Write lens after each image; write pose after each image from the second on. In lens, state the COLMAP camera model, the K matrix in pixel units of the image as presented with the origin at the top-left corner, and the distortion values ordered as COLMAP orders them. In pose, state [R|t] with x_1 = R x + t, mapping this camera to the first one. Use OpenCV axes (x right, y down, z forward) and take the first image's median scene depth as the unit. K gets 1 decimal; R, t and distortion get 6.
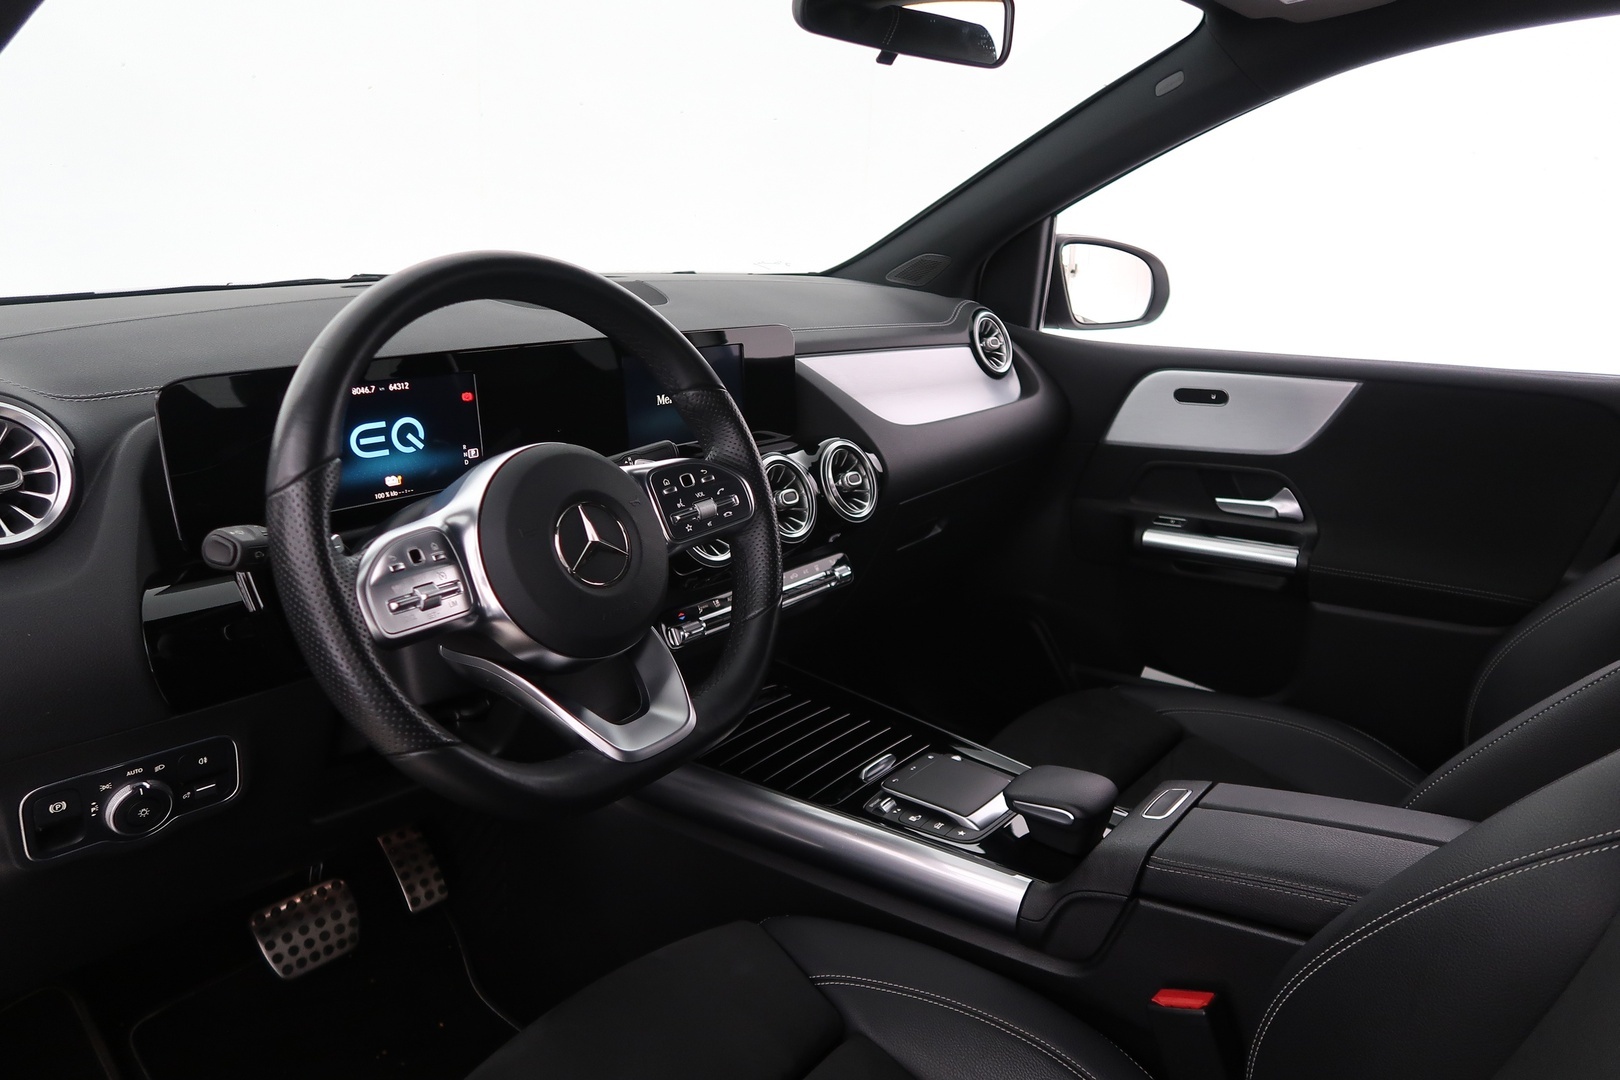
lens RADIAL K [[1120.5, 0, 810.0], [0, 1120.5, 540.0], [0, 0, 1]] dist [-0.027852, 0.000642]
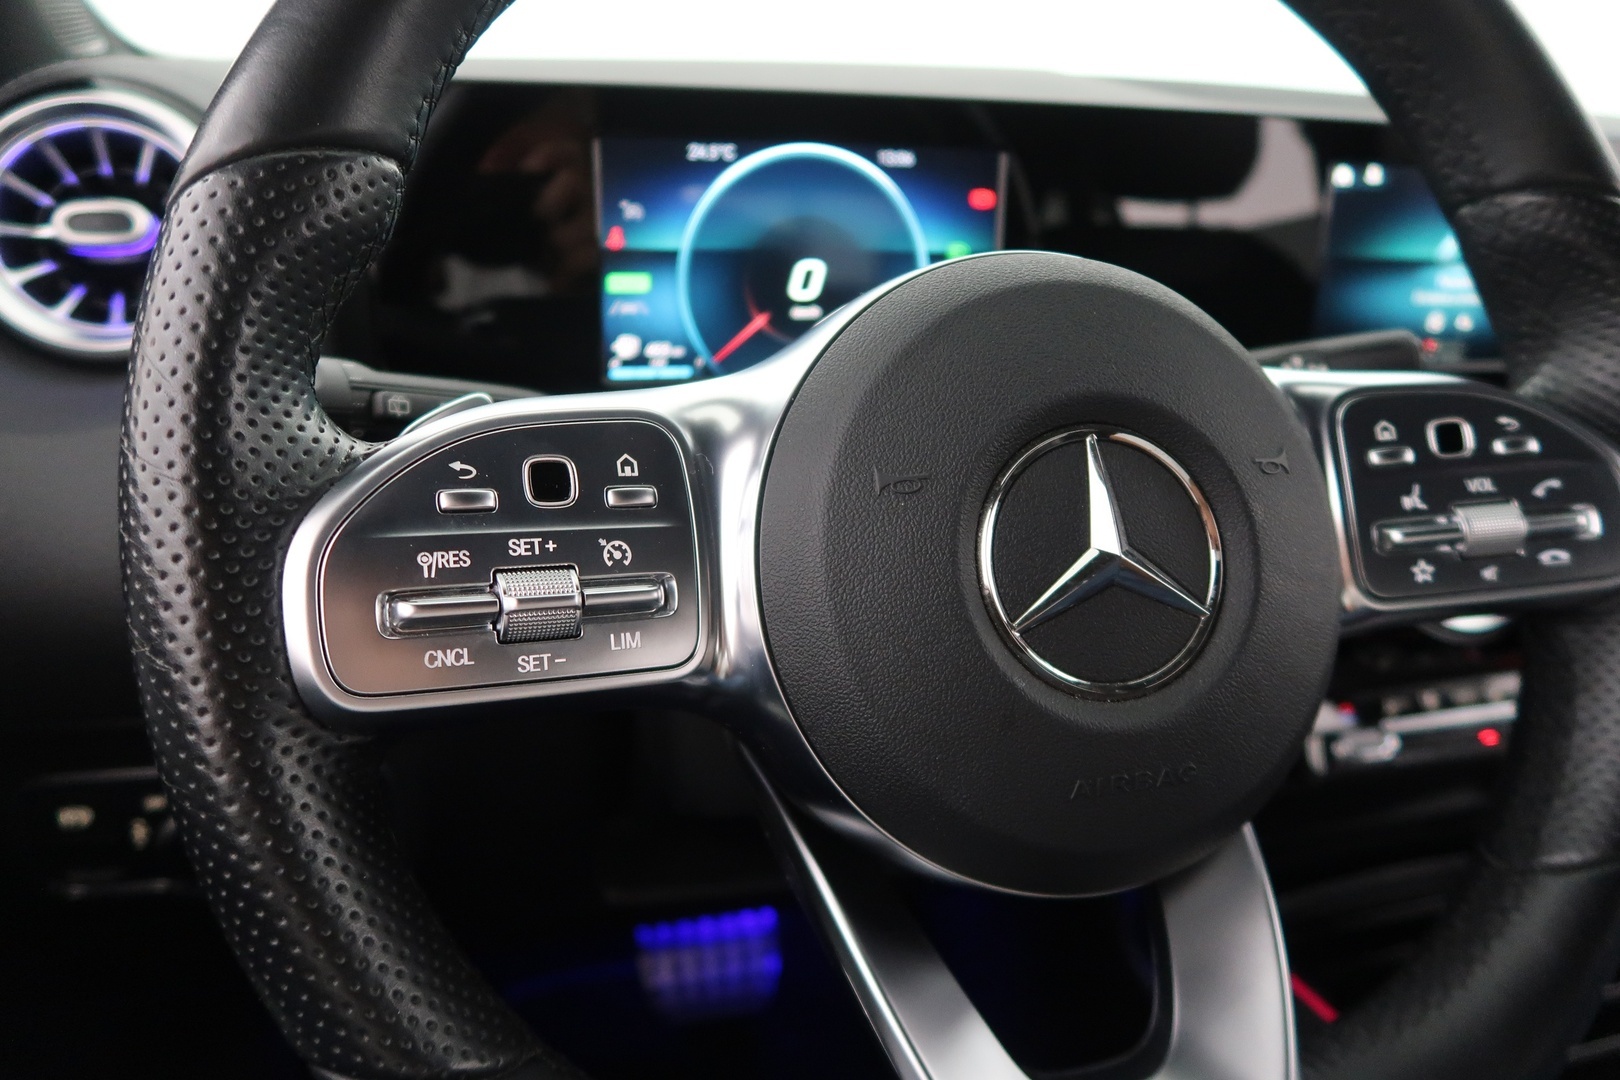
lens RADIAL K [[1120.5, 0, 810.0], [0, 1120.5, 540.0], [0, 0, 1]] dist [-0.027852, 0.000642]
pose [[0.813624, 0.210067, -0.542114, -0.055230], [-0.186619, 0.977464, 0.098679, -0.012219], [0.550626, 0.020881, 0.834491, 0.433467]]
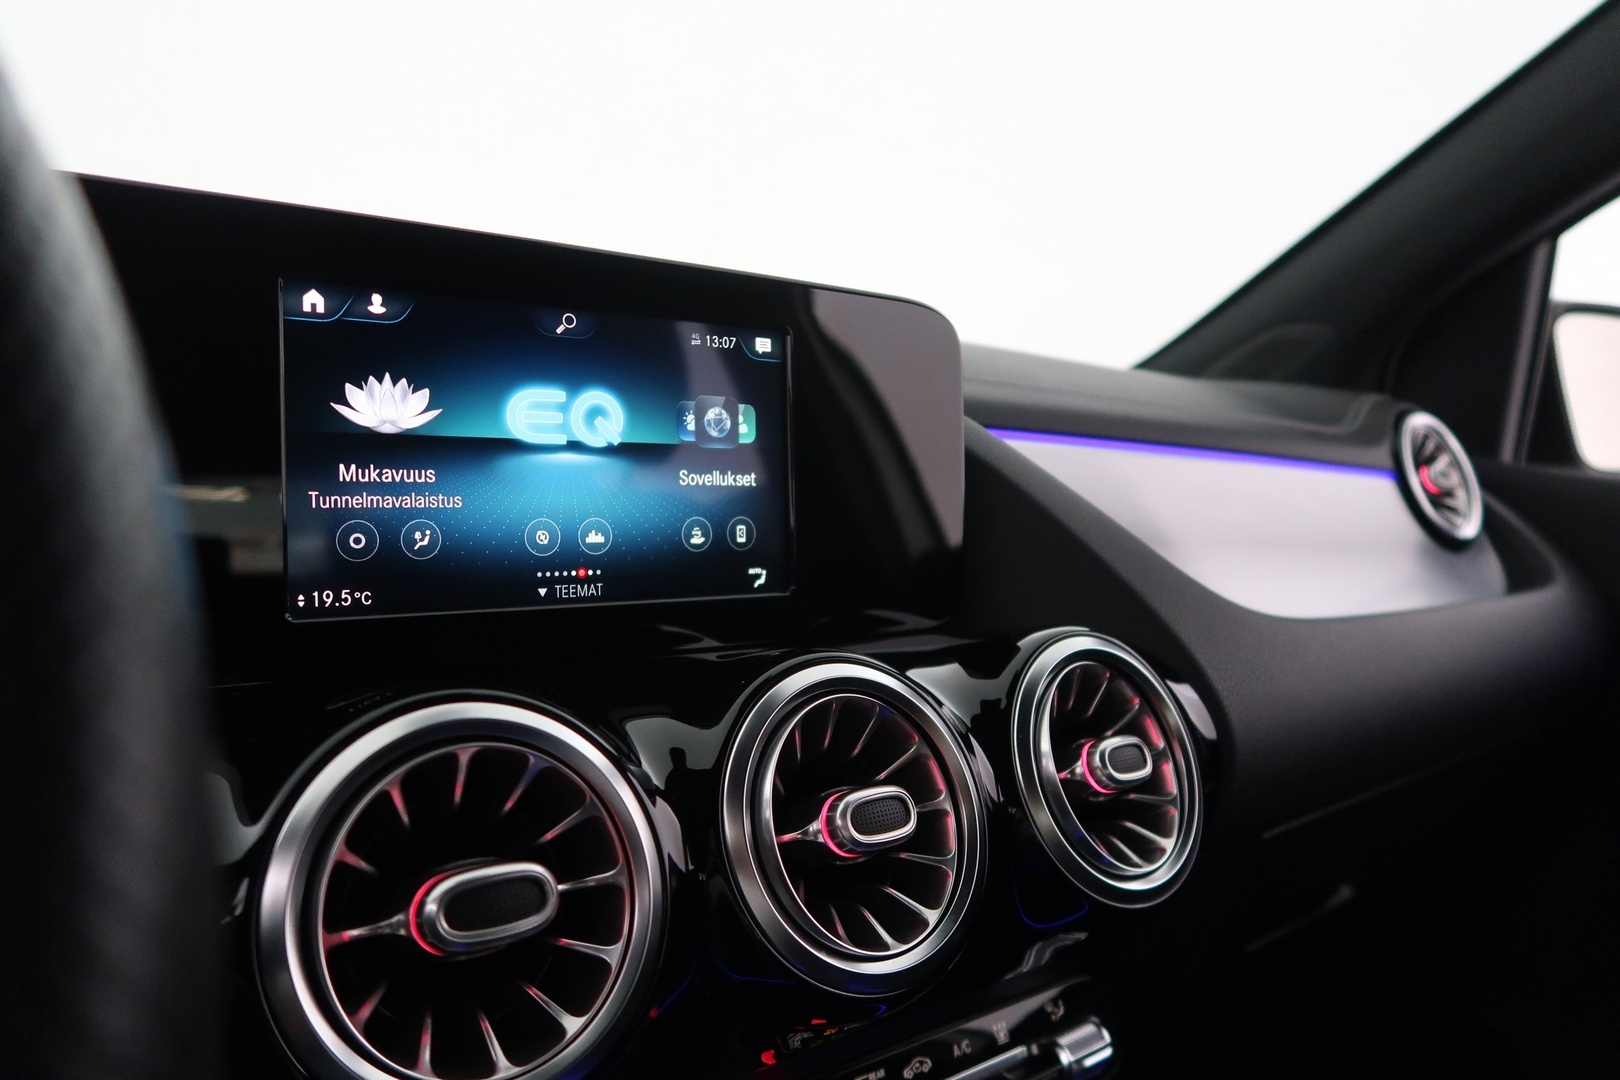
lens RADIAL K [[1120.5, 0, 810.0], [0, 1120.5, 540.0], [0, 0, 1]] dist [-0.027852, 0.000642]
pose [[0.968396, 0.023511, -0.248307, 0.031077], [-0.076679, 0.975397, -0.206689, -0.045110], [0.237339, 0.219196, 0.946374, 0.703026]]
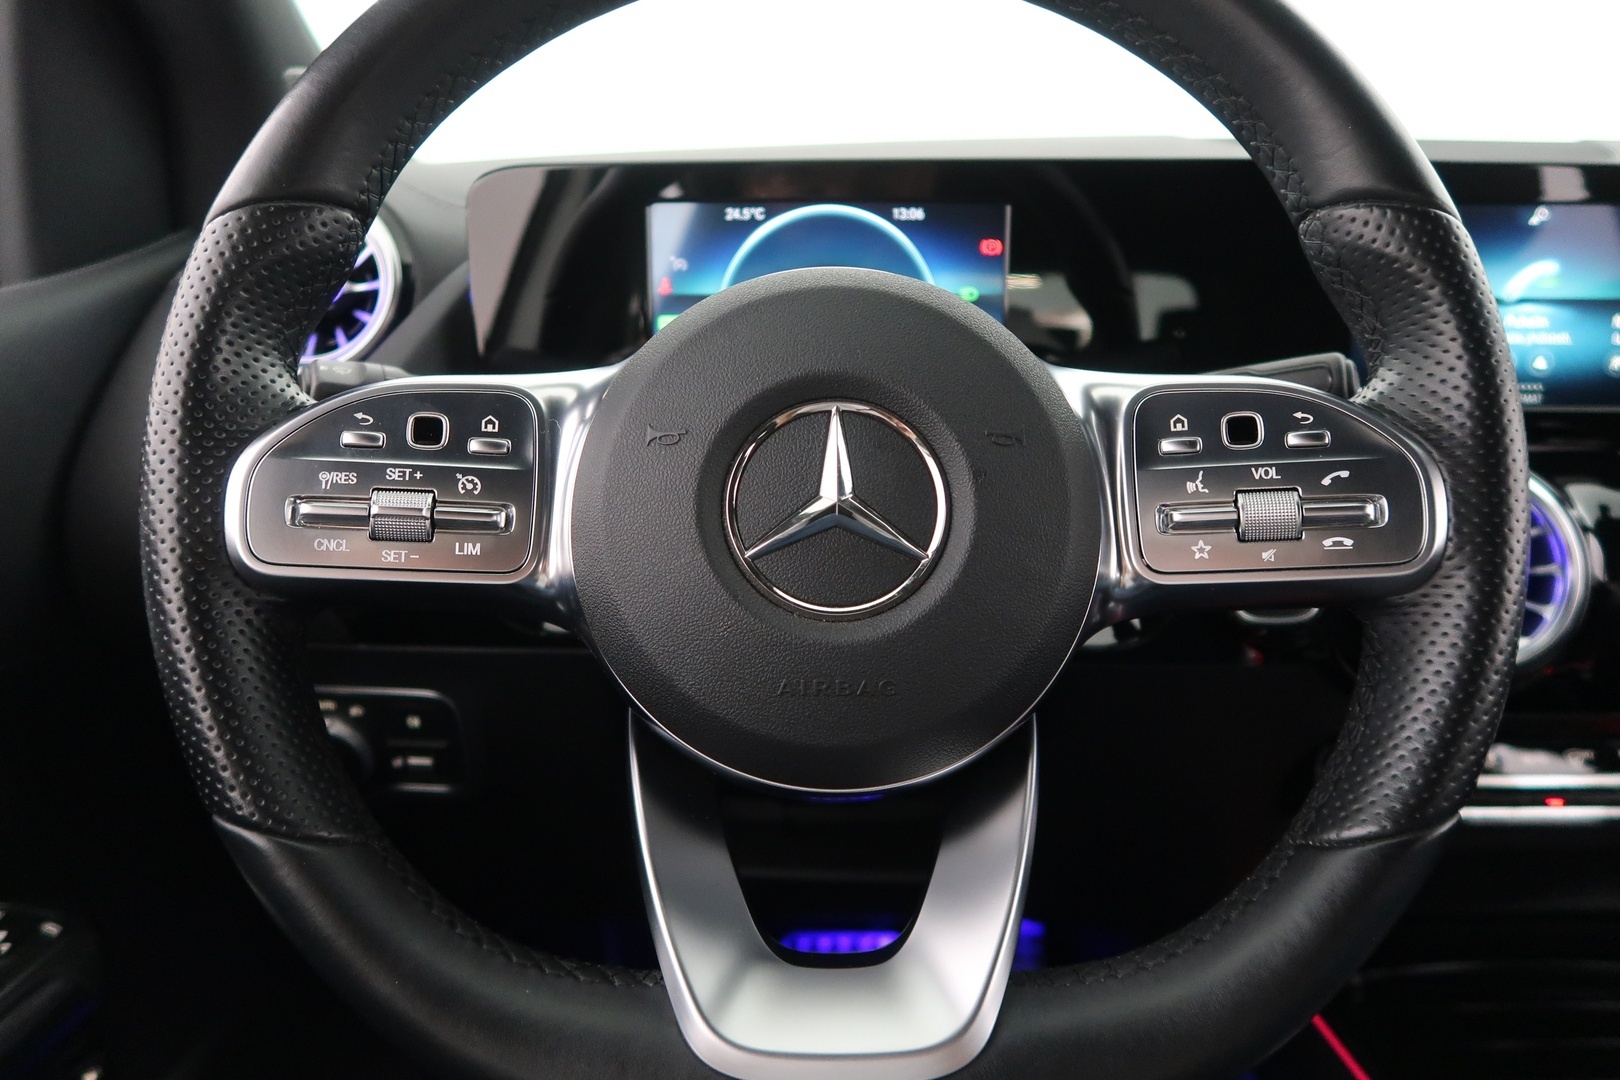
lens RADIAL K [[1120.5, 0, 810.0], [0, 1120.5, 540.0], [0, 0, 1]] dist [-0.027852, 0.000642]
pose [[0.619466, 0.197280, -0.759830, 0.068481], [-0.213360, 0.973784, 0.078884, -0.009880], [0.755473, 0.113252, 0.645318, 0.469784]]
